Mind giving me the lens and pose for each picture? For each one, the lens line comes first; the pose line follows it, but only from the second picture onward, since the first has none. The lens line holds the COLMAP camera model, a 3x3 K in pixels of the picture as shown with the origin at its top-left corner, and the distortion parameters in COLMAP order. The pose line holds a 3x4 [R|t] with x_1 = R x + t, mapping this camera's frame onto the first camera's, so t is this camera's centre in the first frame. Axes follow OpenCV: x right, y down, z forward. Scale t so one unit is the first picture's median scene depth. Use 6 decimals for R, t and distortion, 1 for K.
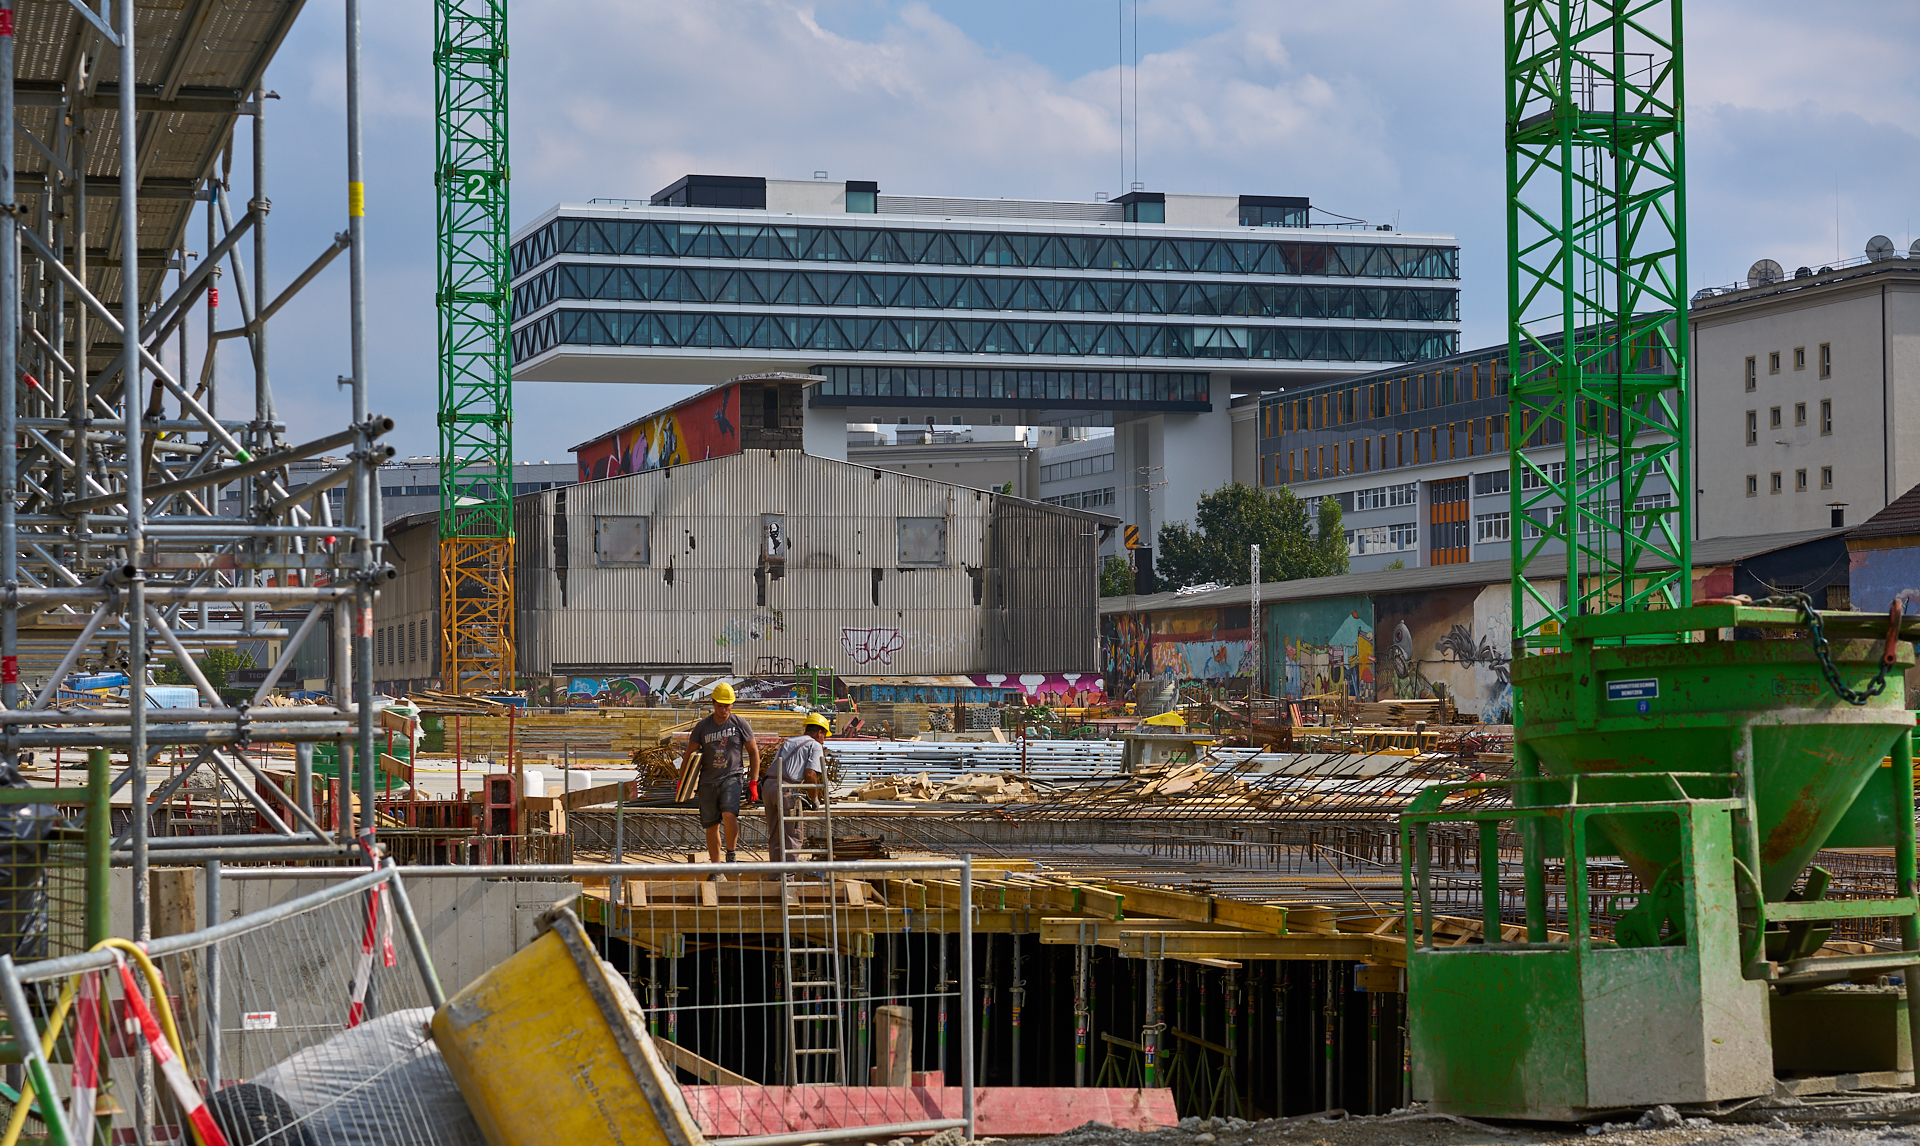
lens RADIAL K [[3349.7, 0, 835.1], [0, 3349.7, 704.3], [0, 0, 1]] dist [0.103368, -0.927650]
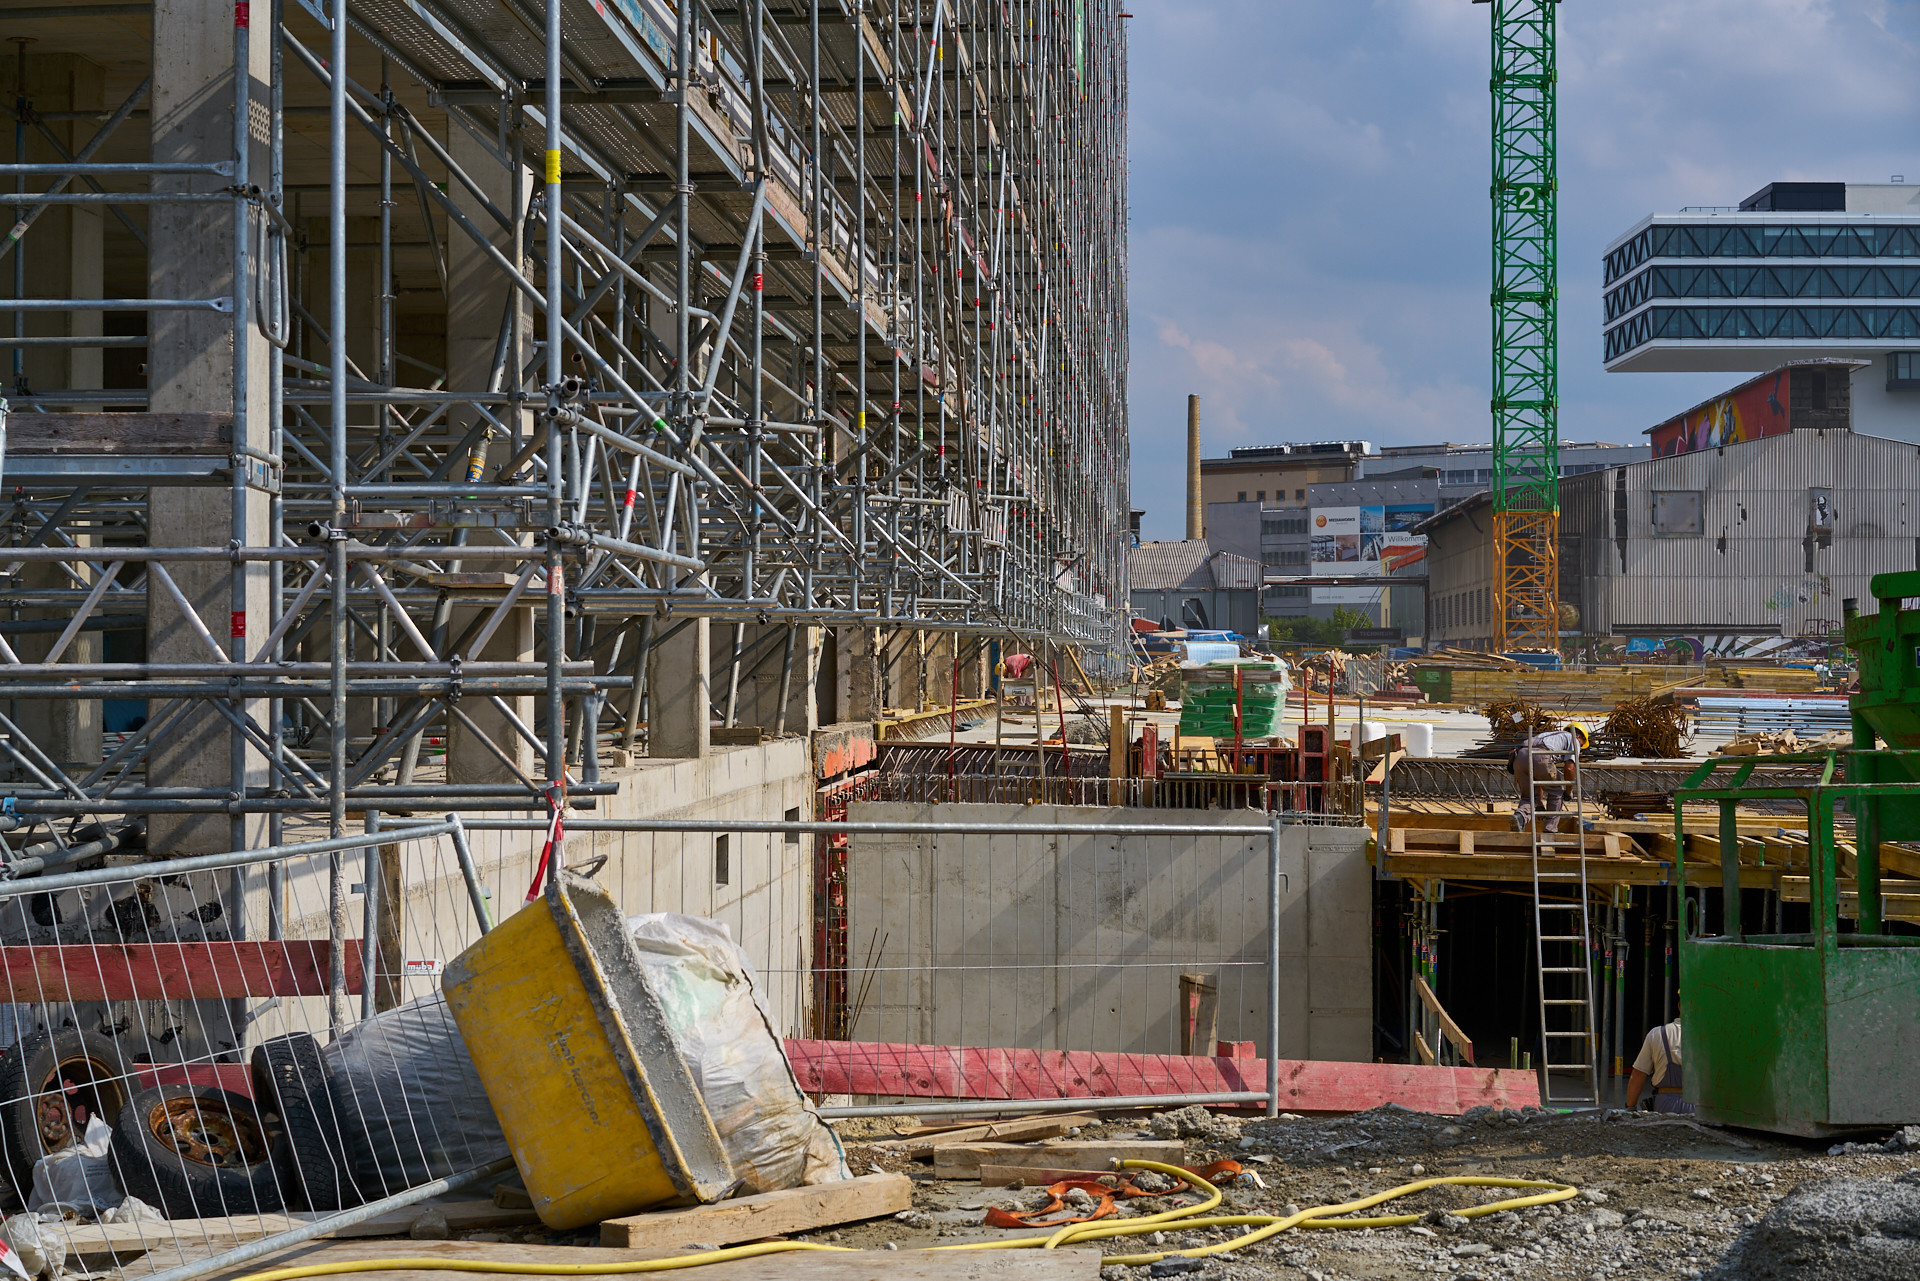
lens RADIAL K [[2908.0, 0, 946.2], [0, 2908.0, 633.7], [0, 0, 1]] dist [0.101665, -0.867620]
pose [[0.946228, 0.005879, -0.323448, 0.019298], [-0.008674, 0.999936, -0.007201, -0.000196], [0.323385, 0.009619, 0.946219, 0.014794]]
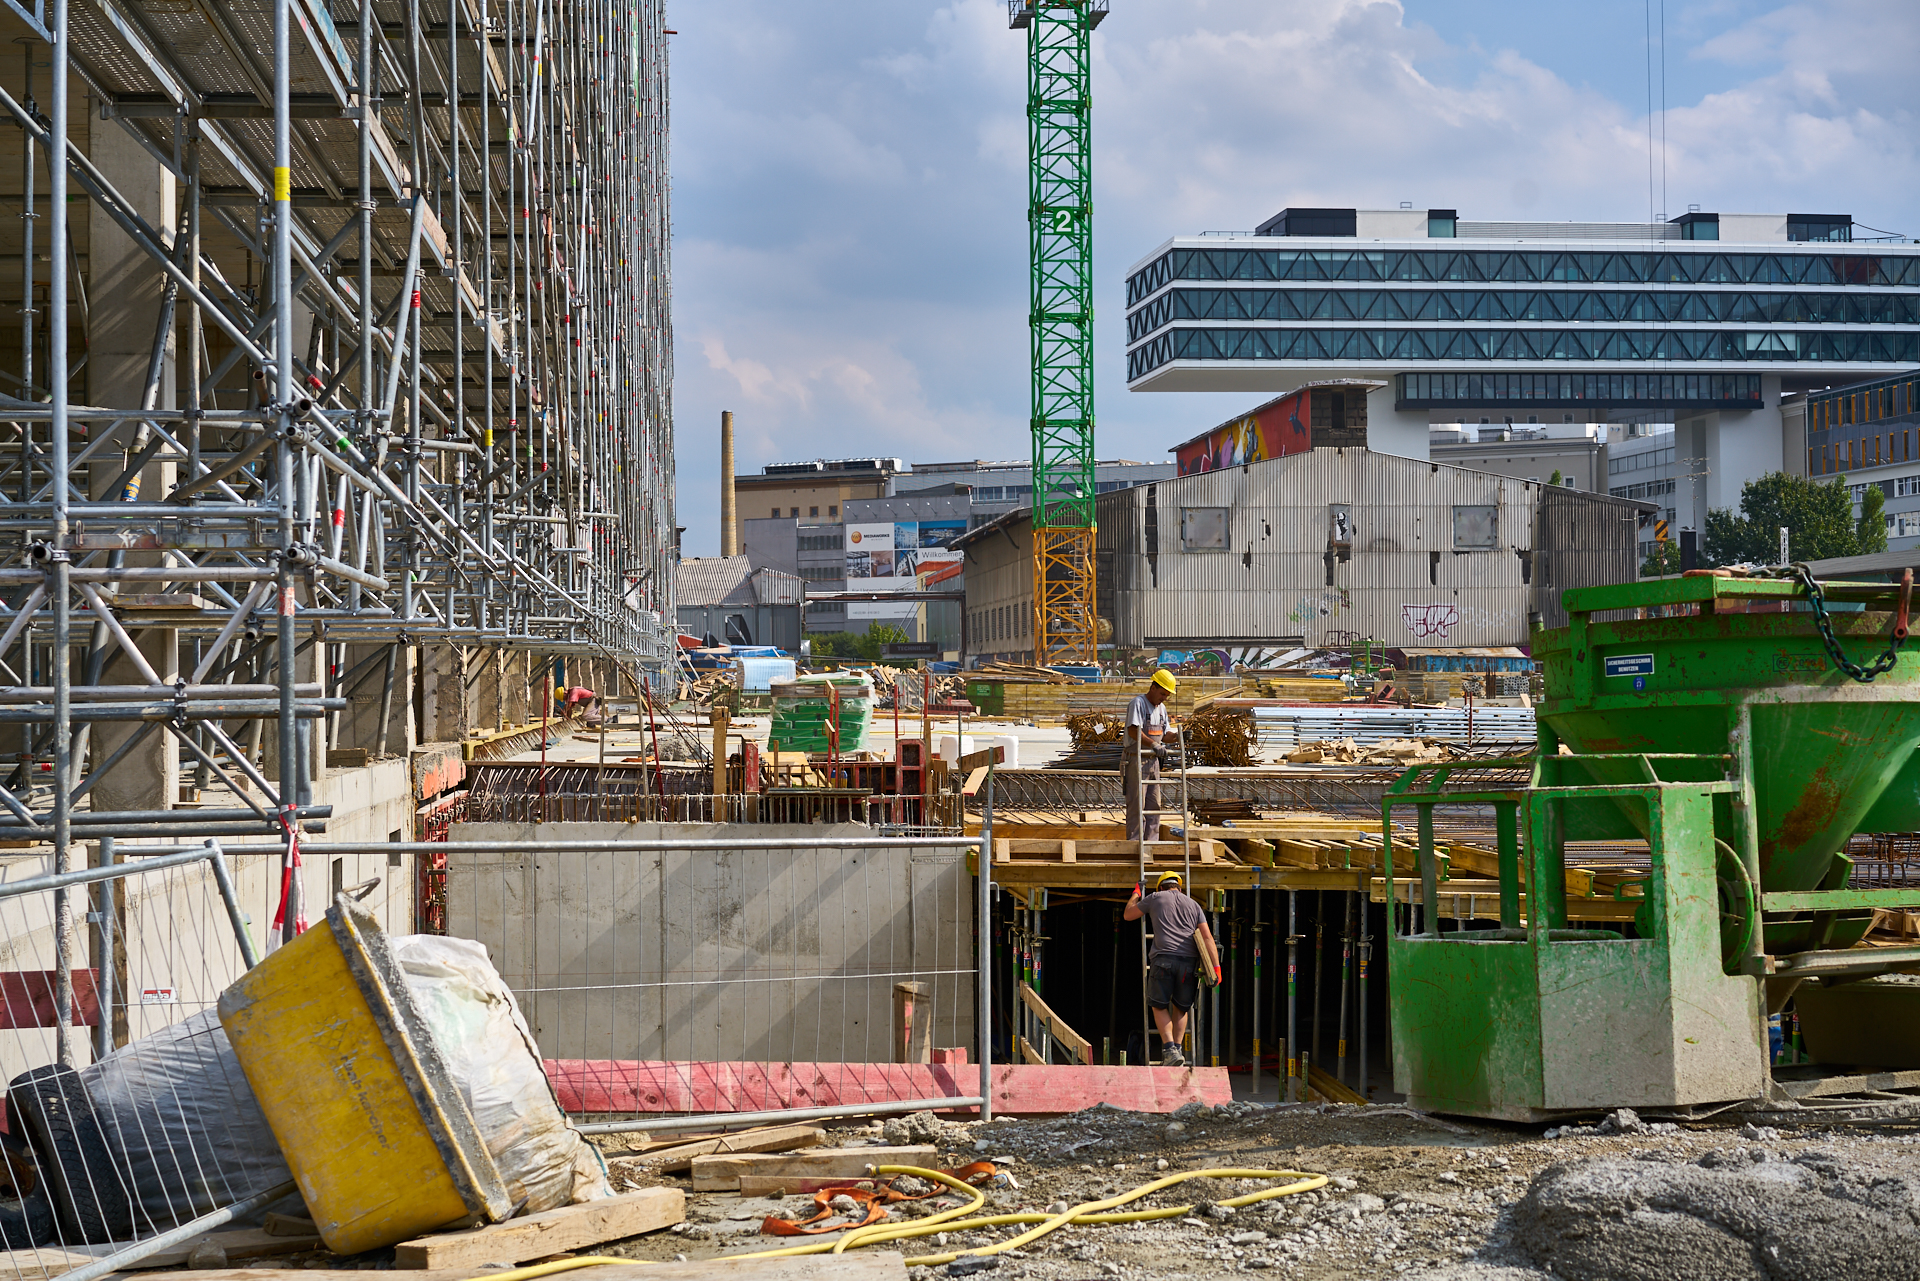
lens RADIAL K [[2908.0, 0, 946.2], [0, 2908.0, 633.7], [0, 0, 1]] dist [0.101665, -0.867620]
pose [[0.985865, -0.002892, -0.167518, 0.015056], [0.000665, 0.999911, -0.013350, -0.000205], [0.167542, 0.013050, 0.985779, 0.012462]]
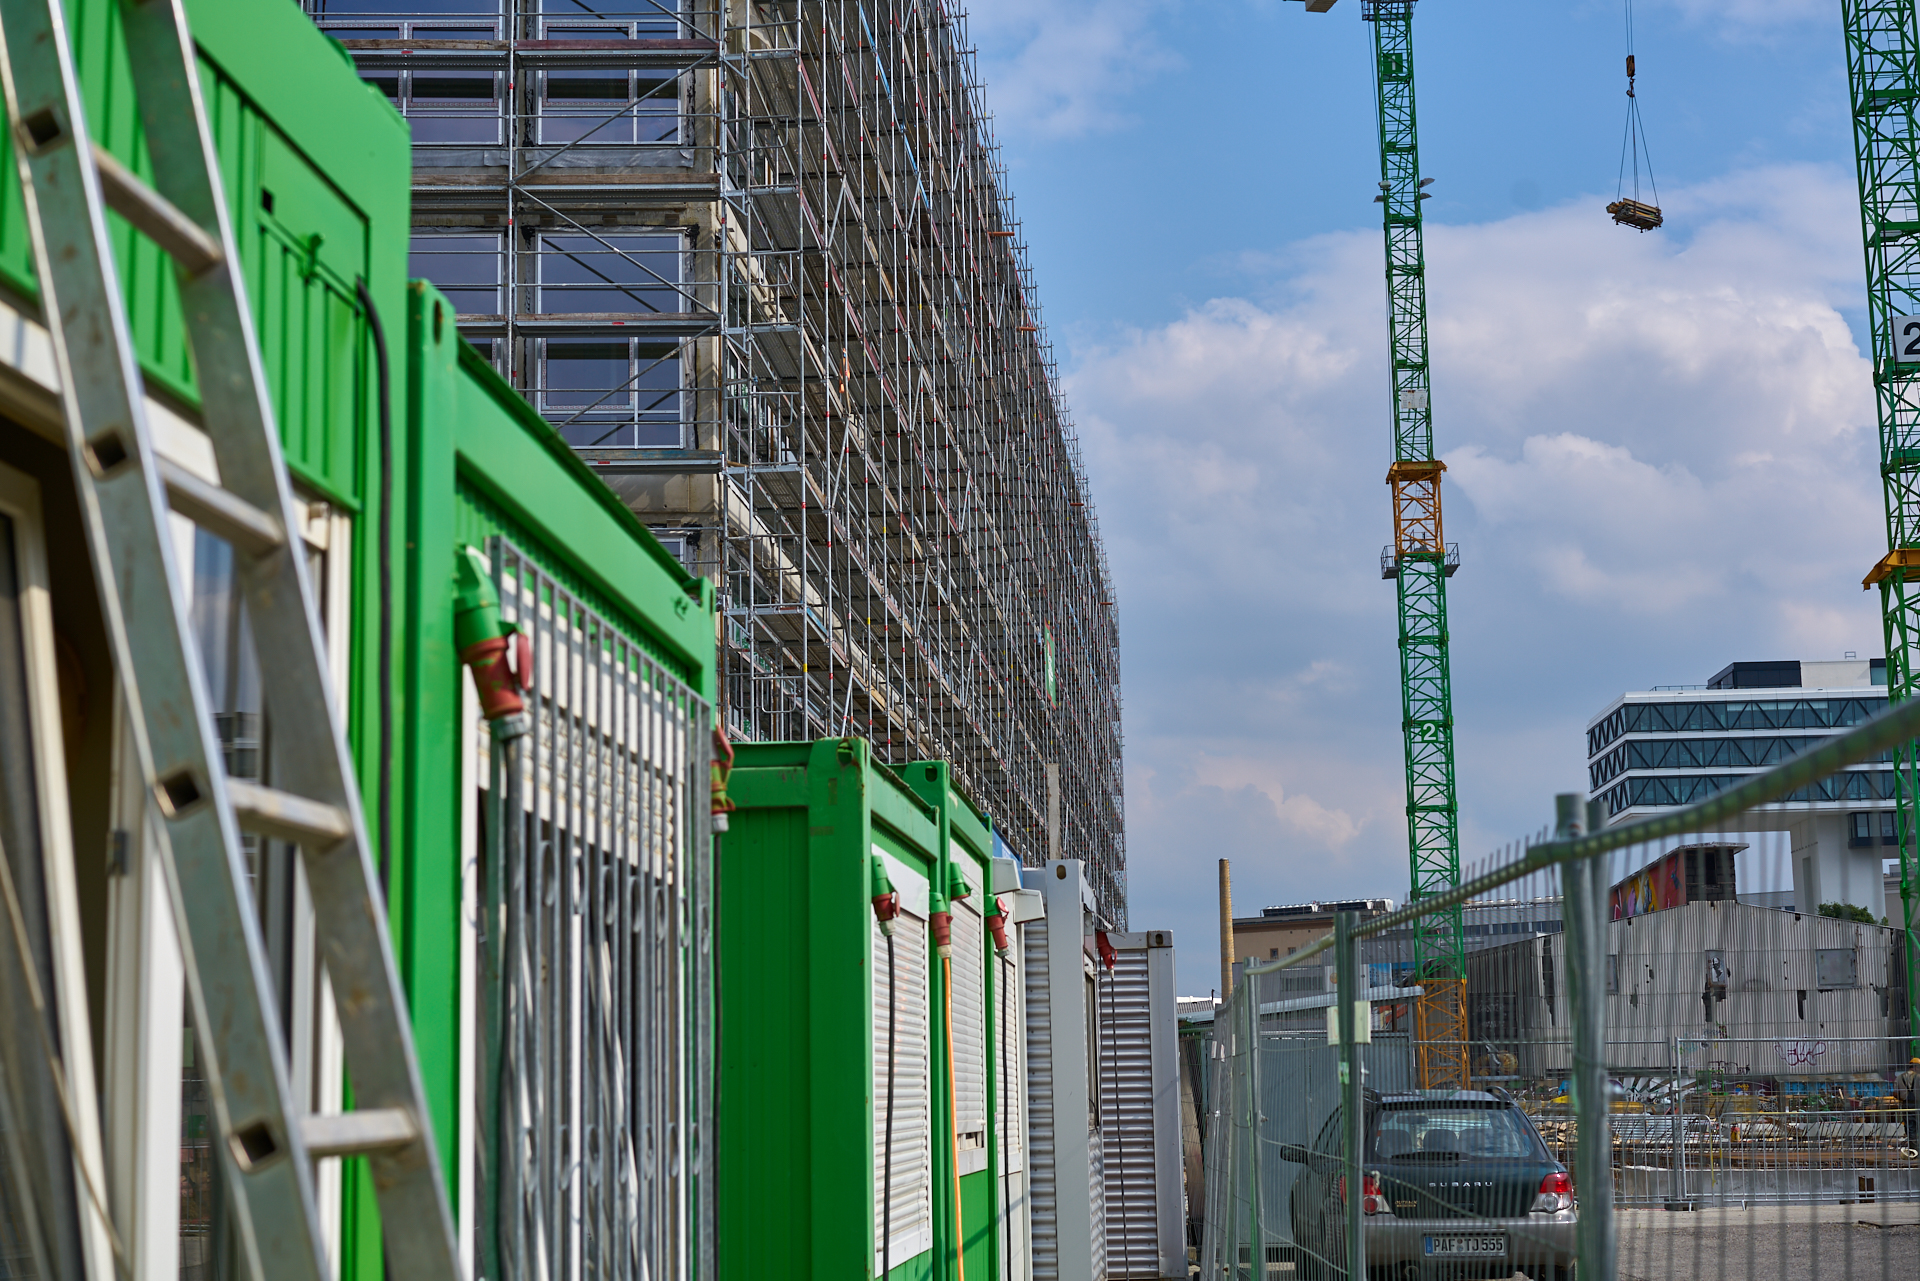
lens RADIAL K [[2908.0, 0, 946.2], [0, 2908.0, 633.7], [0, 0, 1]] dist [0.101665, -0.867620]
pose [[0.939265, -0.063631, -0.337243, 0.091716], [0.008760, 0.986787, -0.161789, 0.002271], [0.343081, 0.149008, 0.927411, -0.169504]]
